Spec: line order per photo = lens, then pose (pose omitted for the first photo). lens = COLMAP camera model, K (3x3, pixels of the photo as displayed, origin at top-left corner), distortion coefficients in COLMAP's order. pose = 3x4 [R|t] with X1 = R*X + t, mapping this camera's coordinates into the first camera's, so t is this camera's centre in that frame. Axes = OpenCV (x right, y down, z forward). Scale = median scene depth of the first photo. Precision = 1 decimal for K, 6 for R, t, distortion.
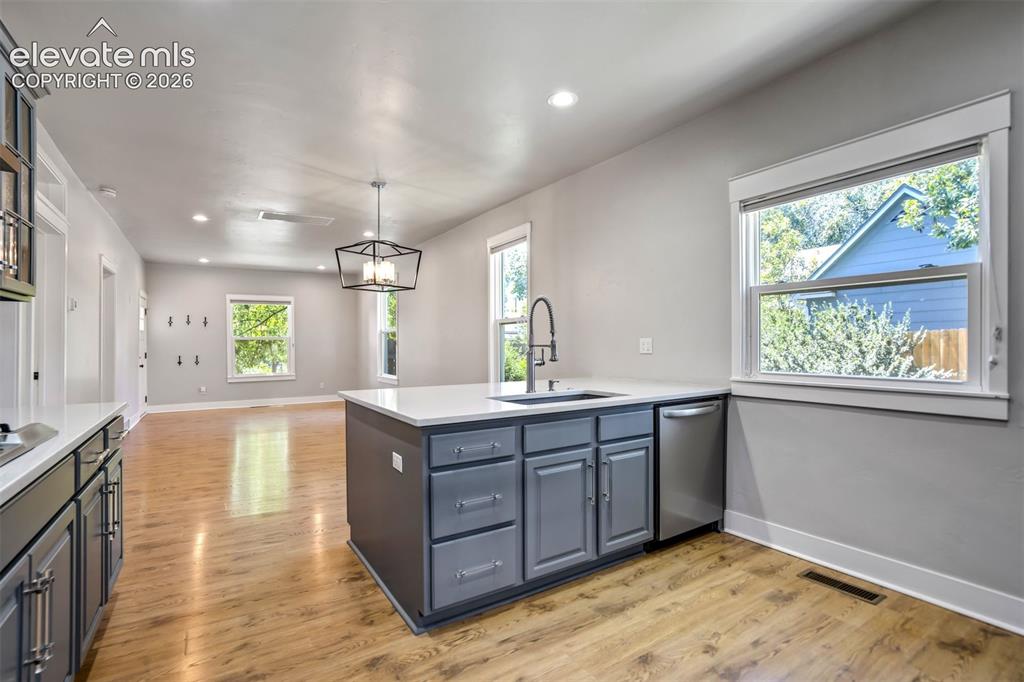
lens RADIAL K [[480.2, 0, 506.6], [0, 480.2, 345.5], [0, 0, 1]] dist [-0.042897, 0.024014]
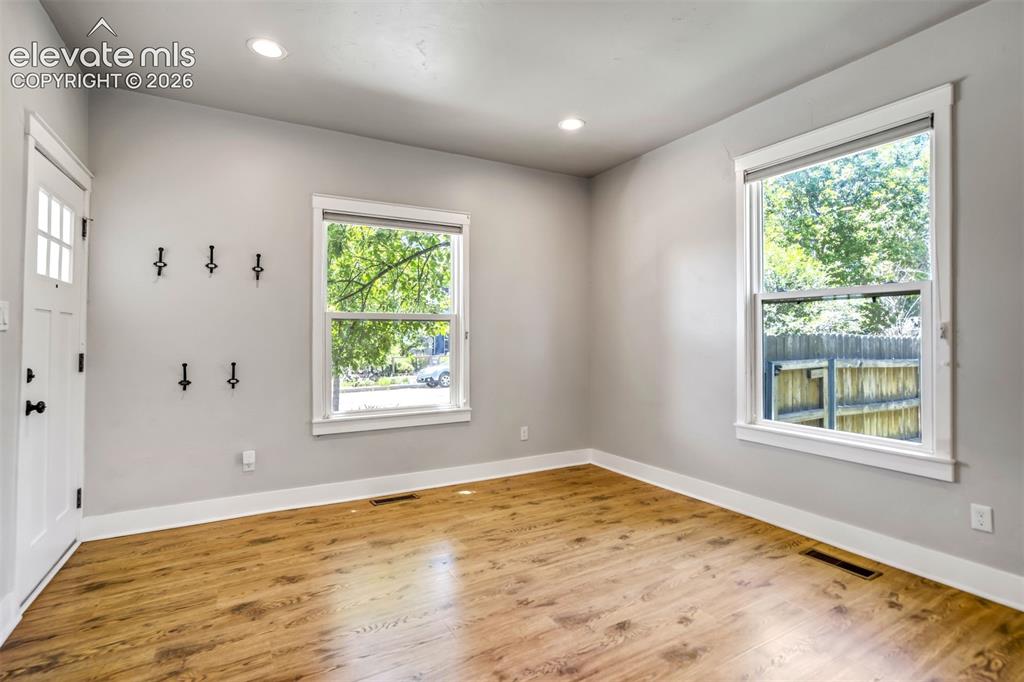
lens RADIAL K [[490.1, 0, 508.9], [0, 490.1, 332.5], [0, 0, 1]] dist [-0.043585, 0.024107]
pose [[0.999026, 0.010892, -0.042766, -0.450070], [-0.011318, 0.999888, -0.009748, 0.000735], [0.042655, 0.010223, 0.999038, 0.672257]]
